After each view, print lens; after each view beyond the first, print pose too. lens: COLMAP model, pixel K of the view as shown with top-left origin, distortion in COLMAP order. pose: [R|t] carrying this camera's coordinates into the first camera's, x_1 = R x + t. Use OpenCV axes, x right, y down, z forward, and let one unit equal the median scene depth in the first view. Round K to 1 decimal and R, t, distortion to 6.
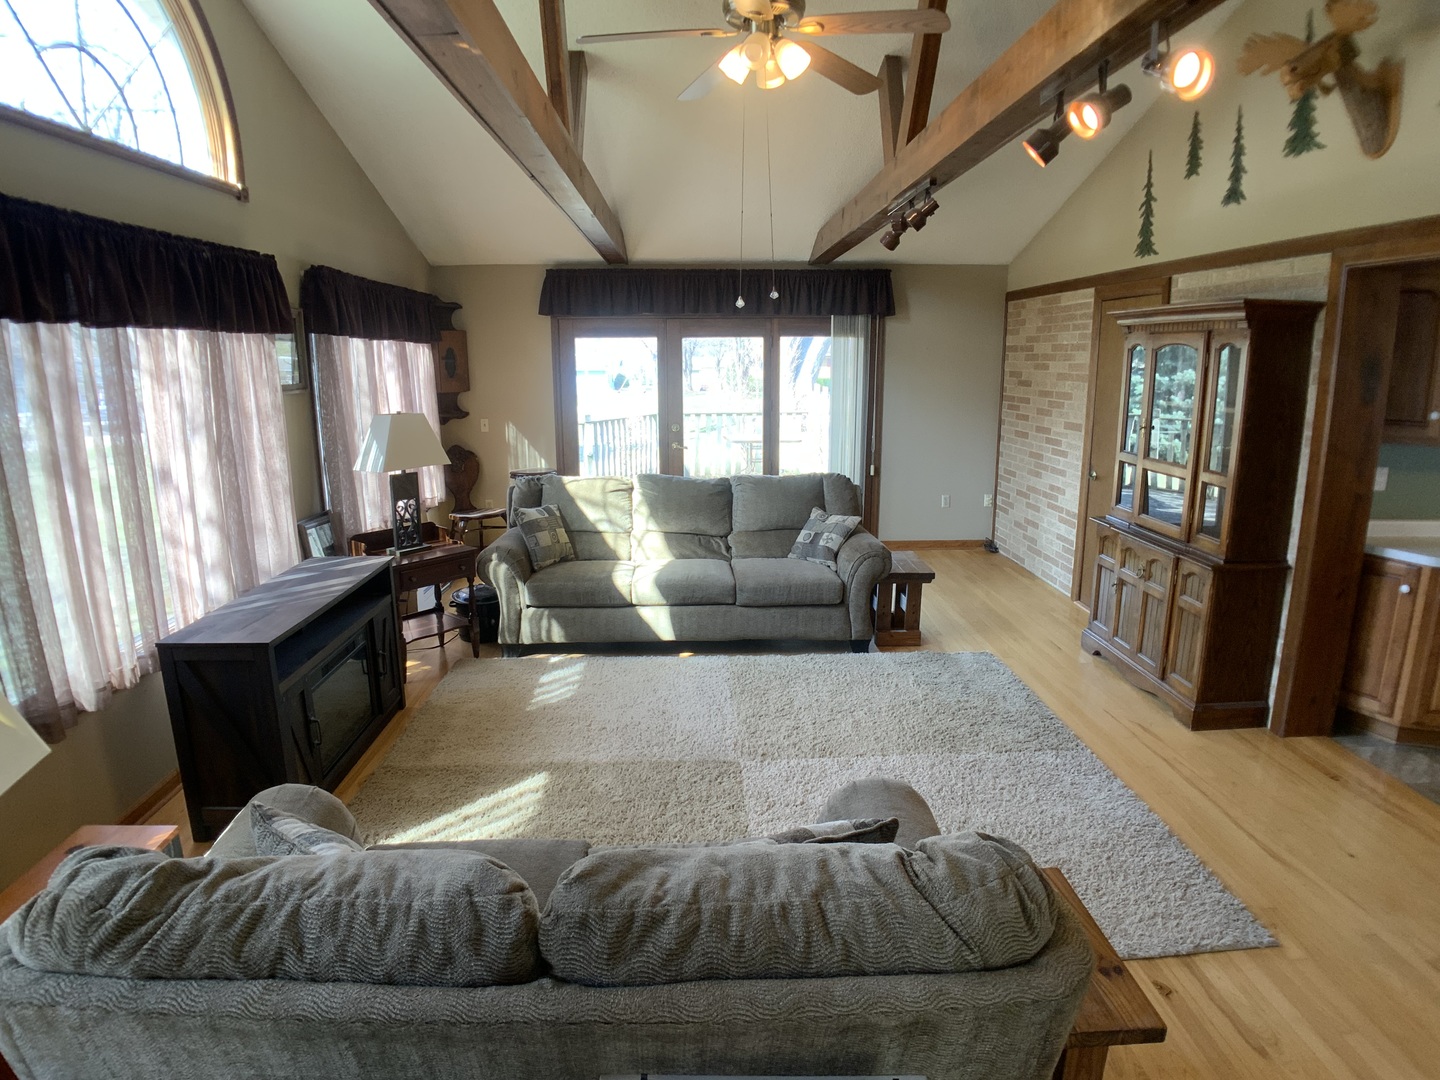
lens RADIAL K [[822.4, 0, 717.7], [0, 822.4, 539.7], [0, 0, 1]] dist [-0.070924, -0.000468]
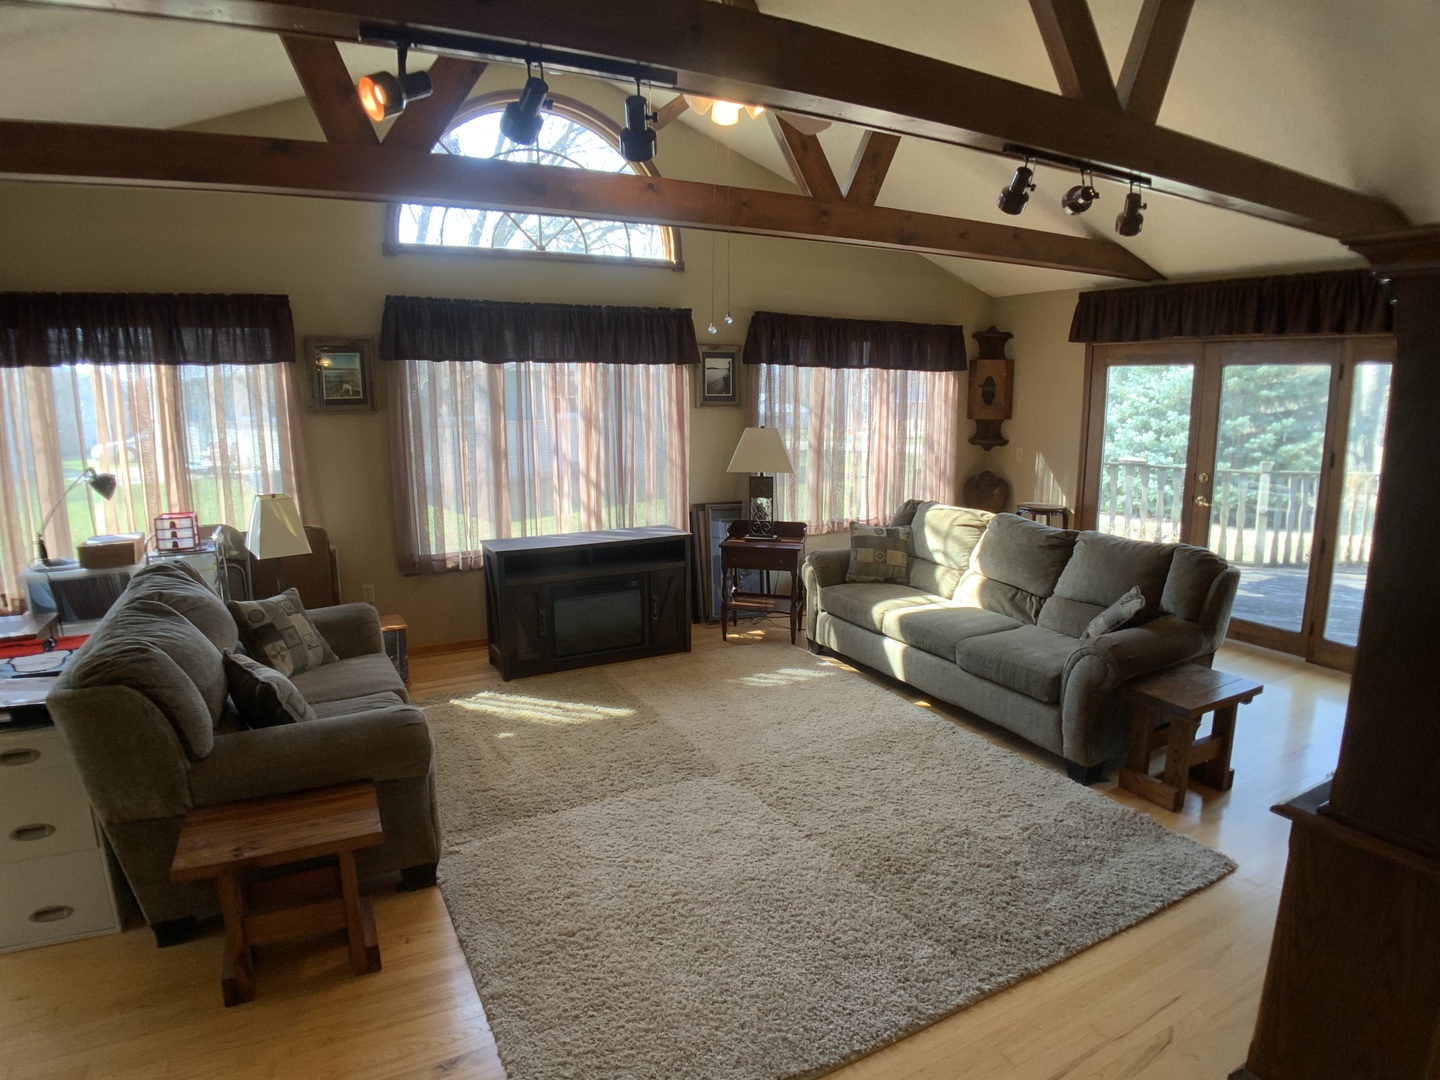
lens RADIAL K [[822.4, 0, 712.9], [0, 822.4, 536.9], [0, 0, 1]] dist [-0.070924, -0.000468]
pose [[0.439382, 0.159701, -0.883990, 0.655151], [-0.197137, 0.977223, 0.078559, -0.070207], [0.876402, 0.139749, 0.460857, 0.353076]]
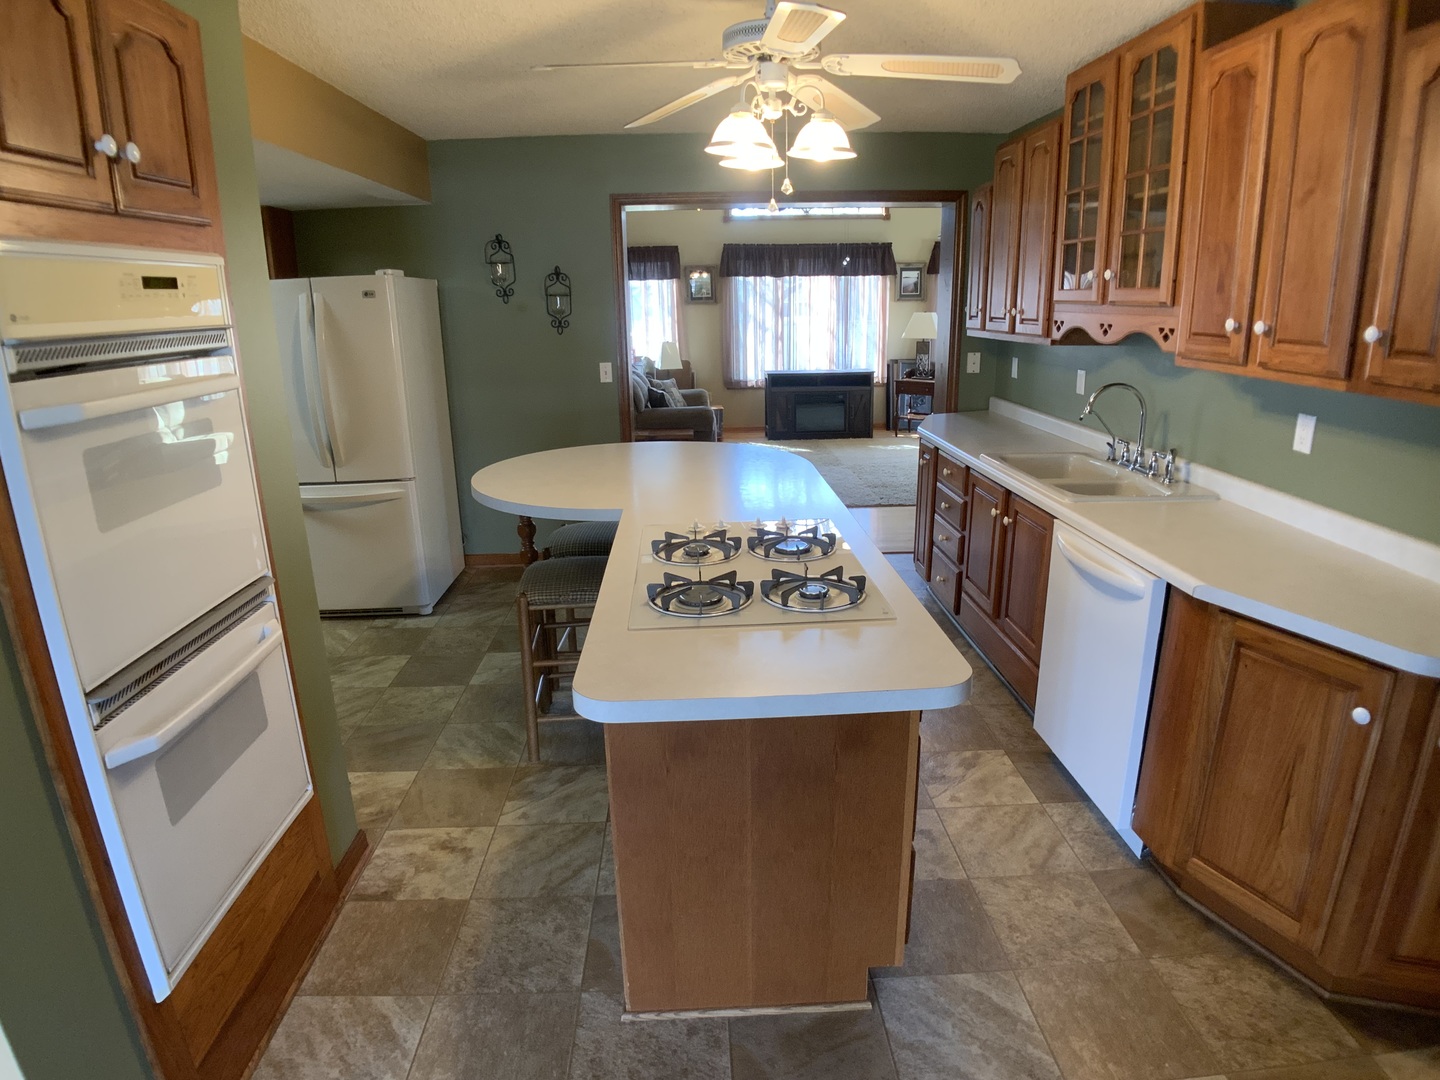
lens RADIAL K [[822.4, 0, 720.5], [0, 822.4, 537.0], [0, 0, 1]] dist [-0.070924, -0.000468]
pose [[0.021438, 0.278085, -0.960317, 1.682094], [-0.202593, 0.941818, 0.268205, -0.059266], [0.979028, 0.188804, 0.076529, 0.393360]]
